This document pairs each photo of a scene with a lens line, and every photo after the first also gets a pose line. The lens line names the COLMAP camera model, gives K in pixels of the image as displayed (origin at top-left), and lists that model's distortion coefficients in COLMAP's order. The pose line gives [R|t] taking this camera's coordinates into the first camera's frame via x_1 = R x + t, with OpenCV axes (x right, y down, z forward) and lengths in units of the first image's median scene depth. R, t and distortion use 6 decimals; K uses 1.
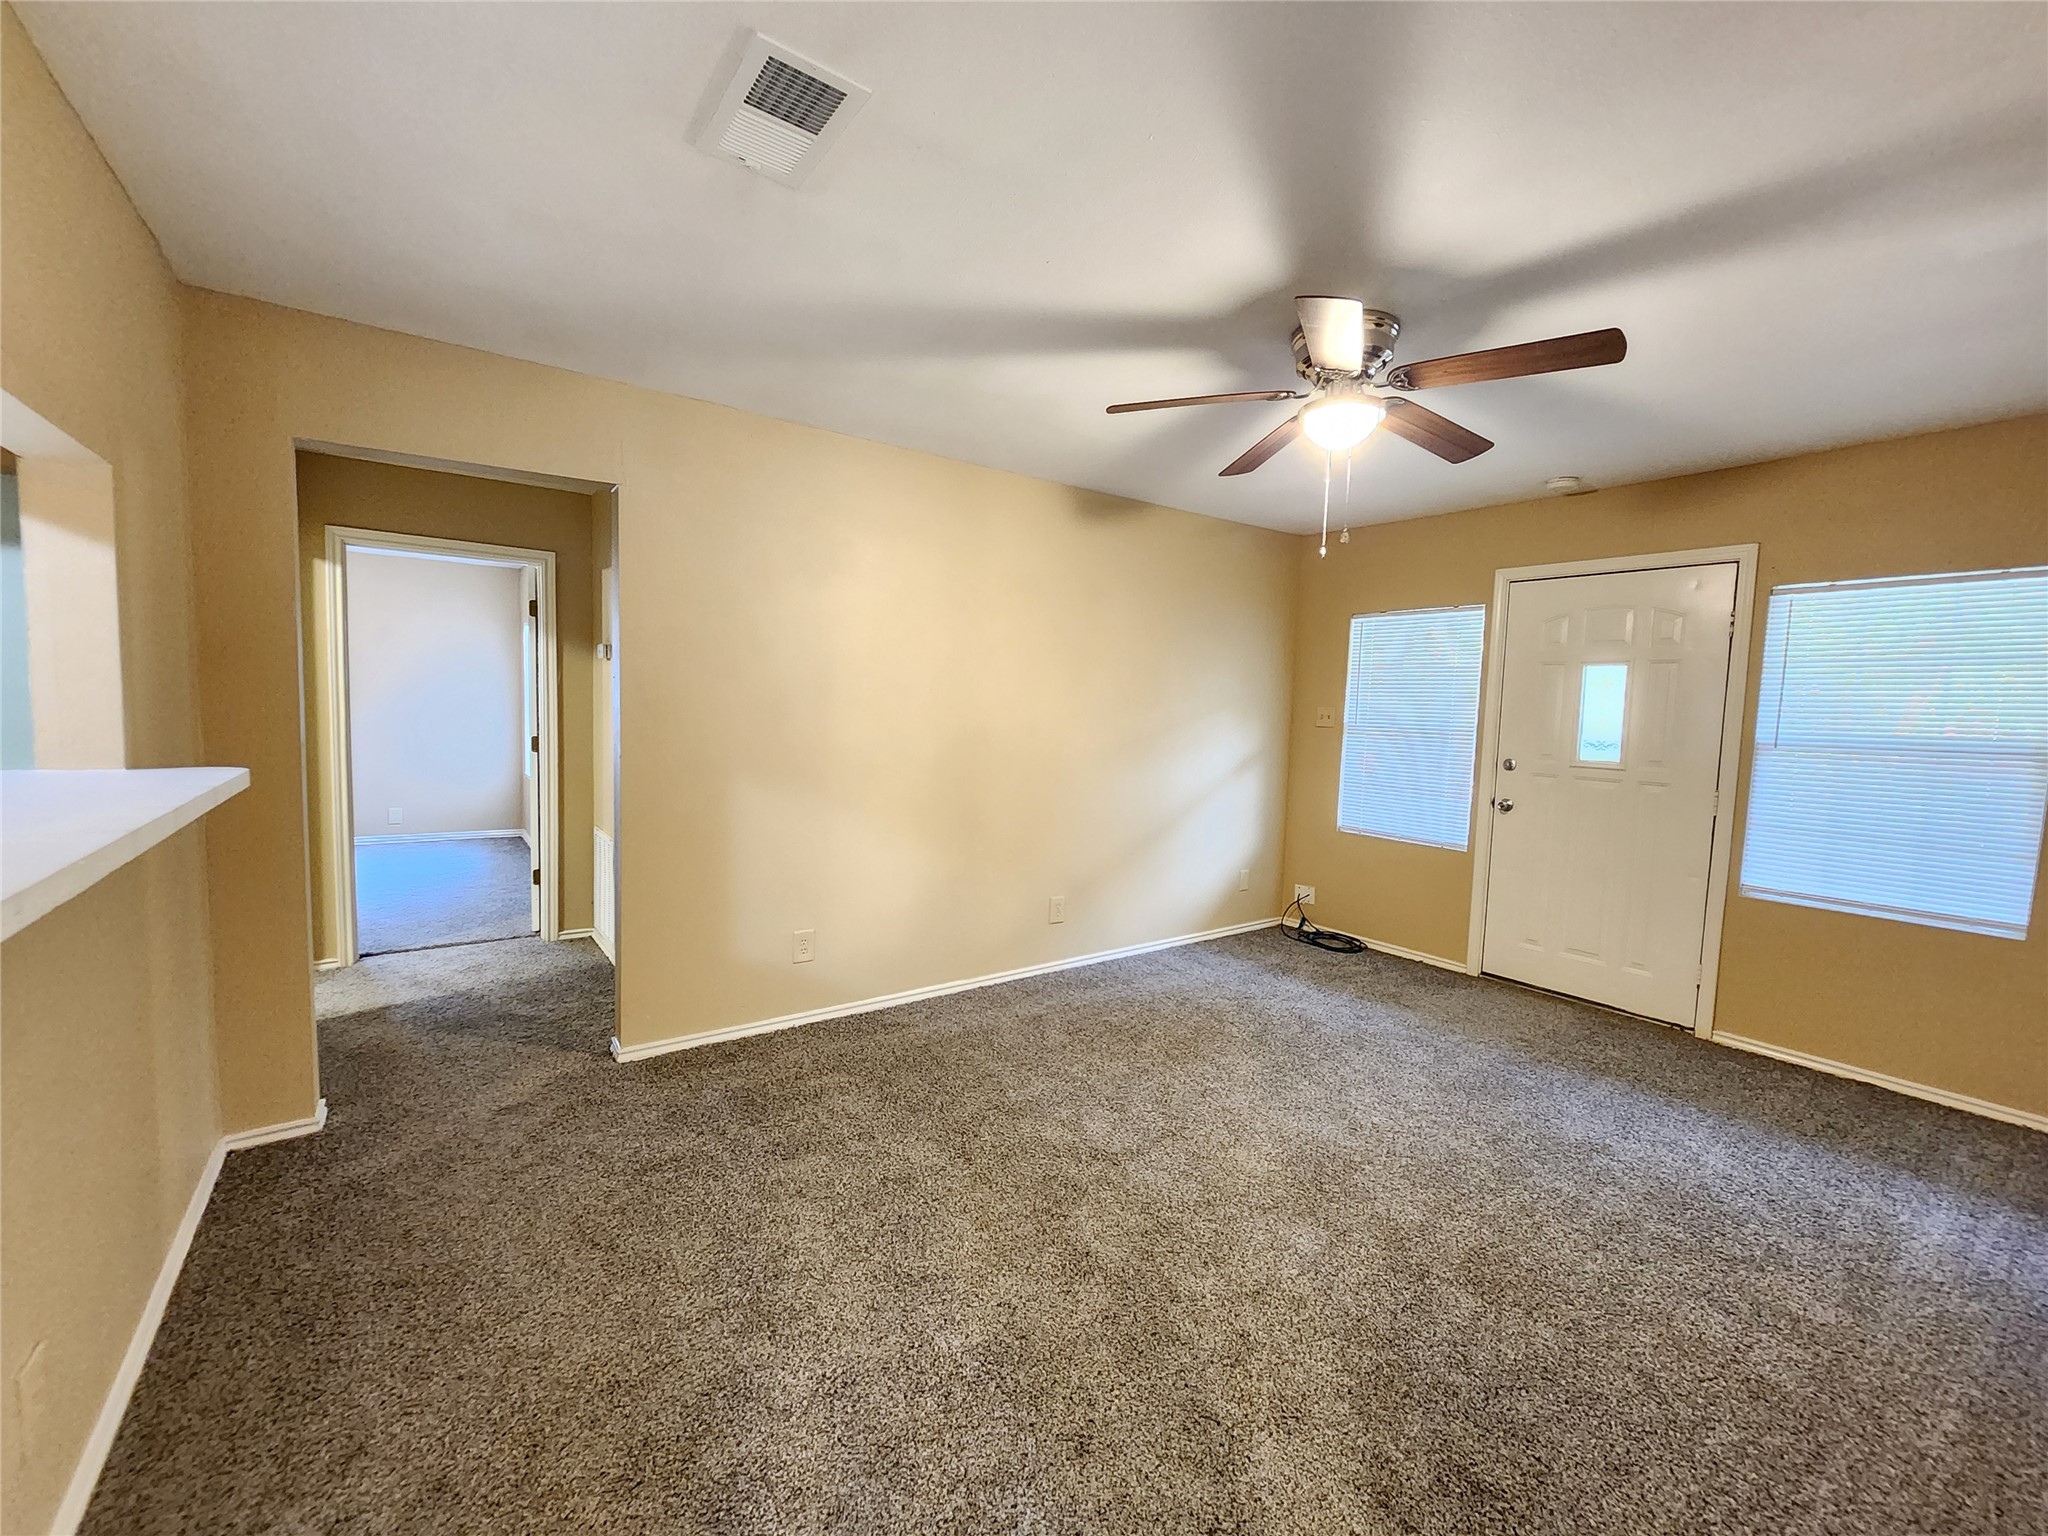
lens RADIAL K [[840.3, 0, 1024.0], [0, 840.3, 768.0], [0, 0, 1]] dist [0.000725, 0.000232]
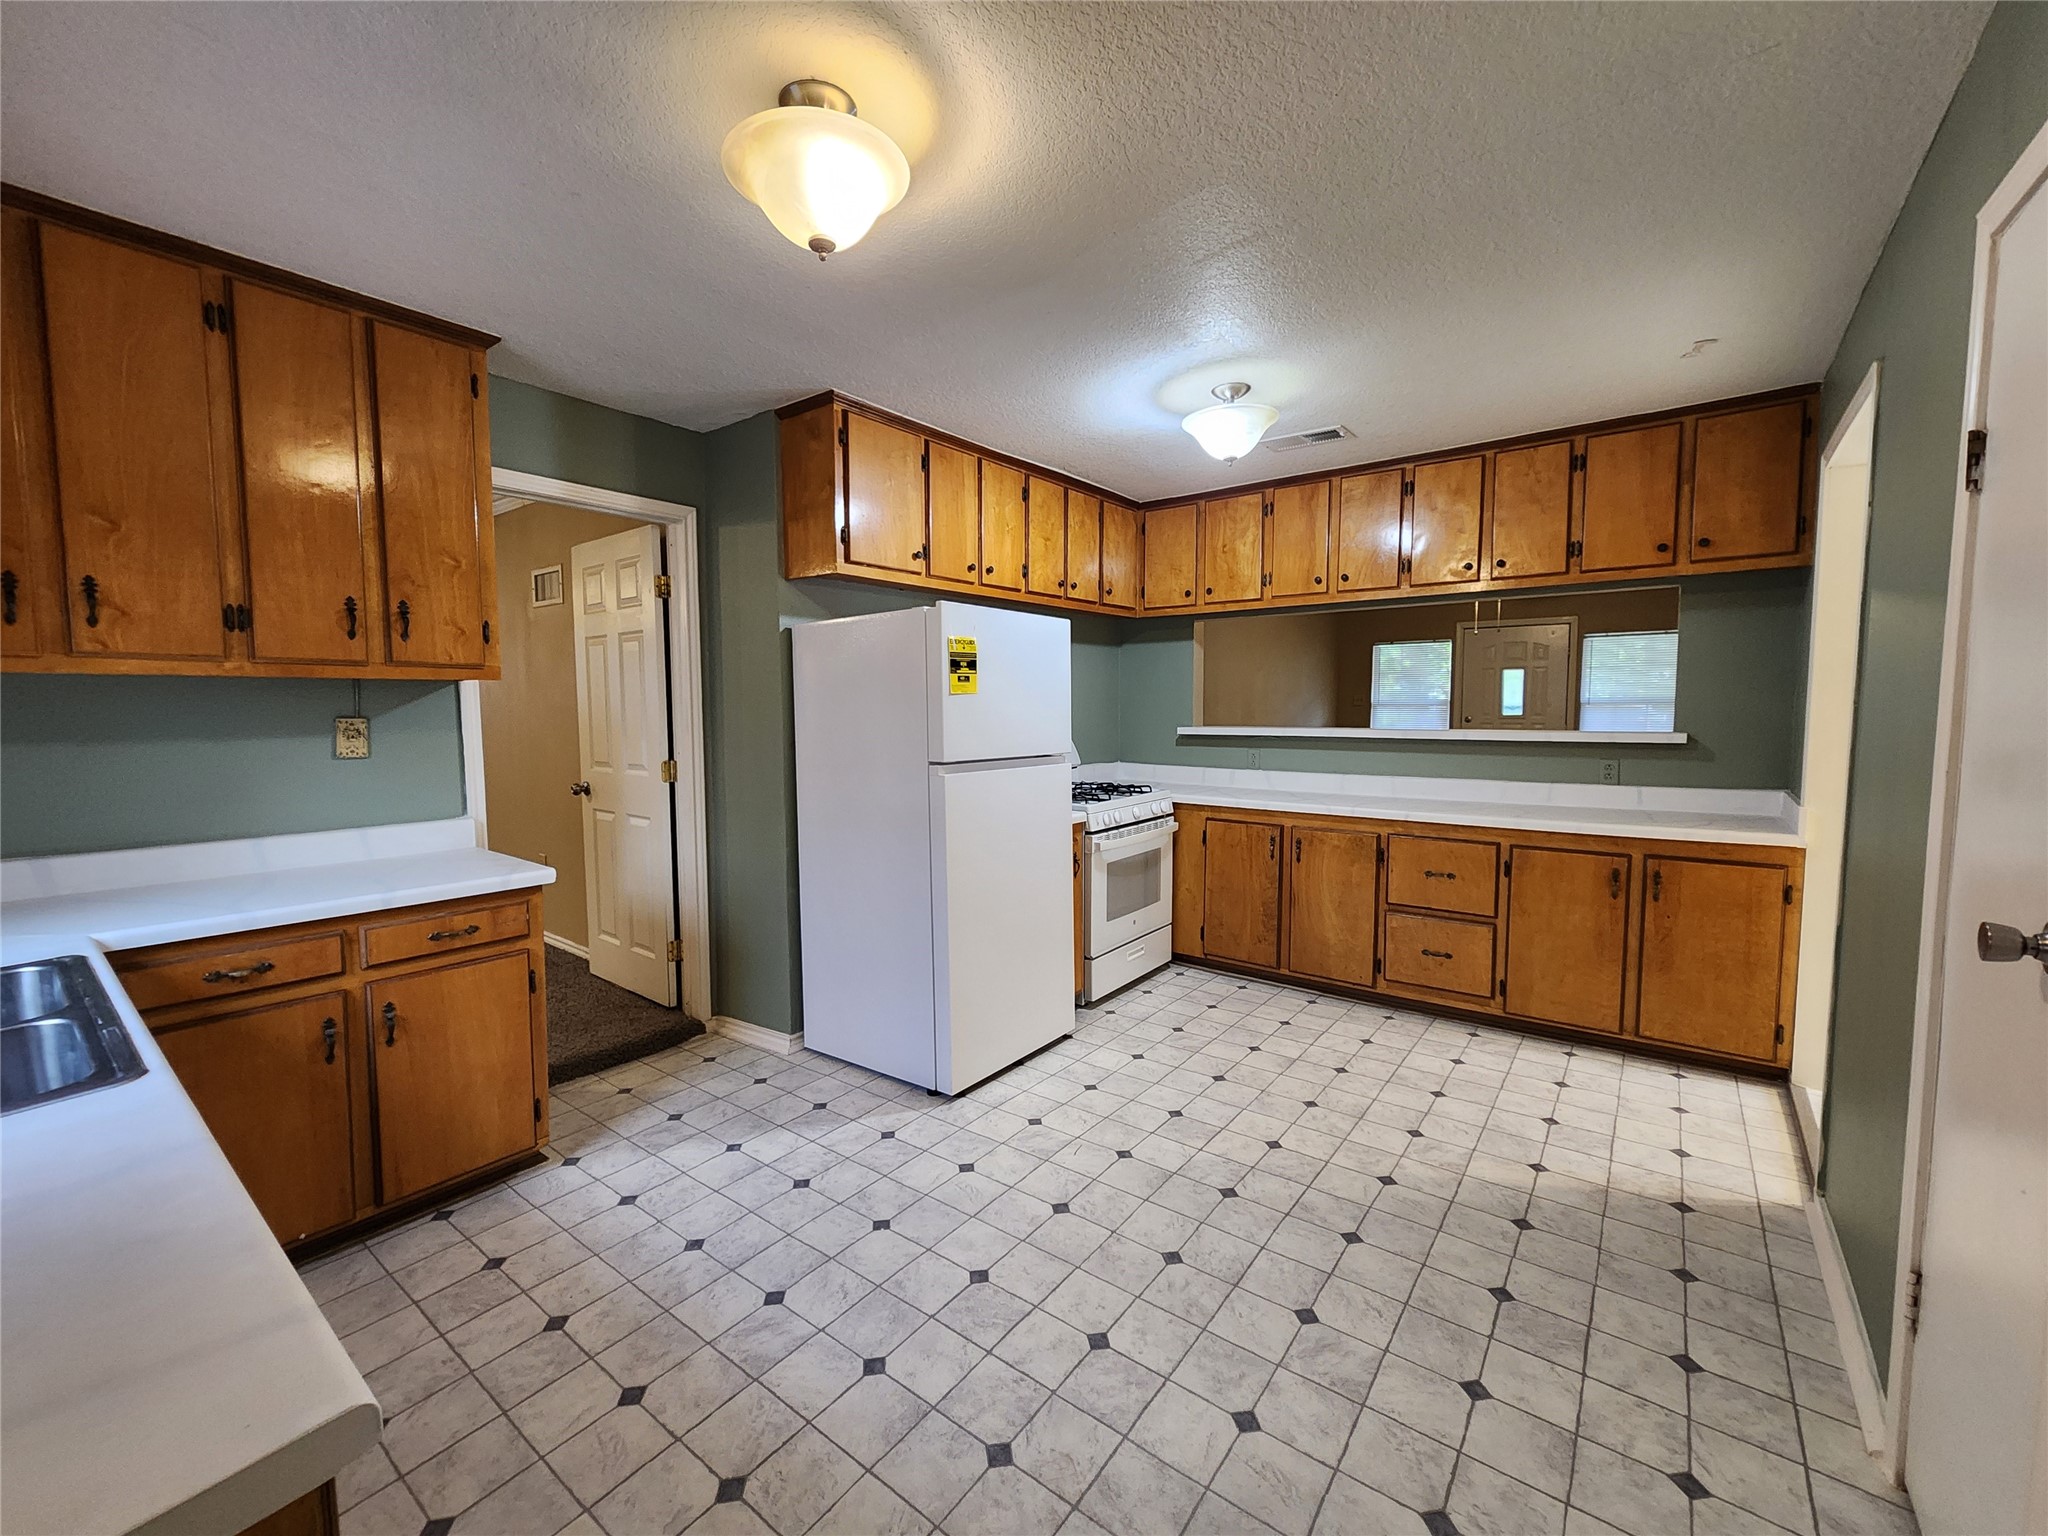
lens RADIAL K [[843.4, 0, 1024.0], [0, 843.4, 768.0], [0, 0, 1]] dist [-0.002603, -0.000224]
pose [[0.957196, -0.052784, 0.284587, -1.089480], [0.052706, 0.998579, 0.007938, 0.043817], [-0.284601, 0.007401, 0.958617, -0.670532]]
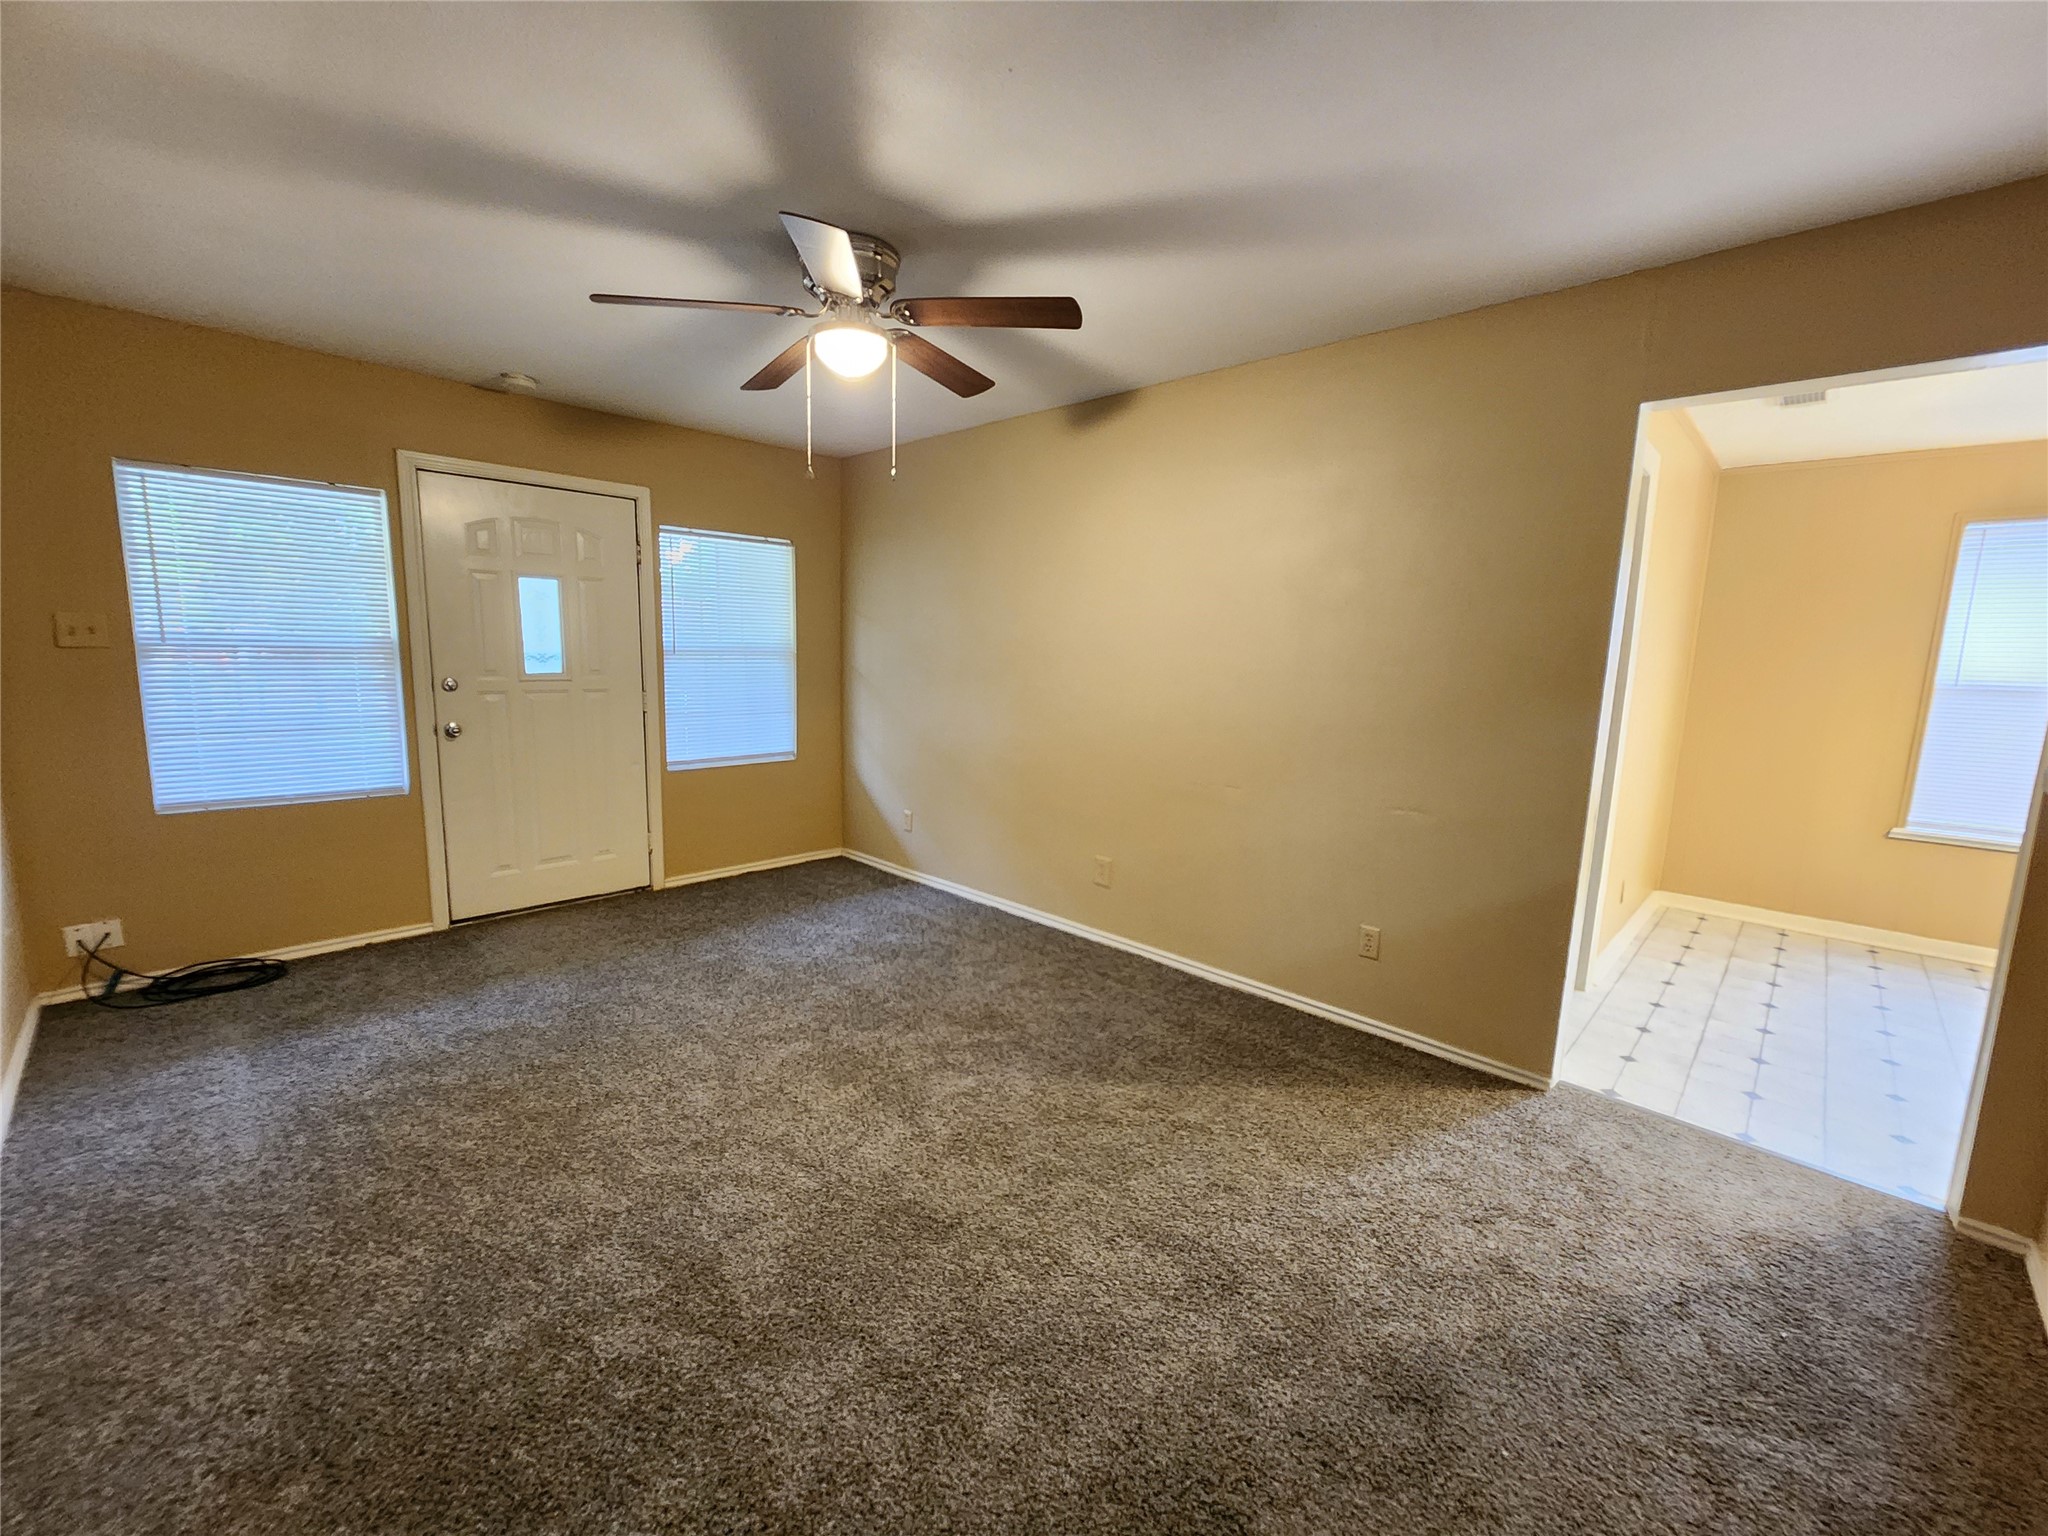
lens RADIAL K [[840.3, 0, 1024.0], [0, 840.3, 768.0], [0, 0, 1]] dist [0.000725, 0.000232]
pose [[-0.170622, -0.172037, 0.970202, -0.430946], [0.050937, 0.981783, 0.183049, -0.052517], [-0.984019, 0.080651, -0.158750, 0.598121]]
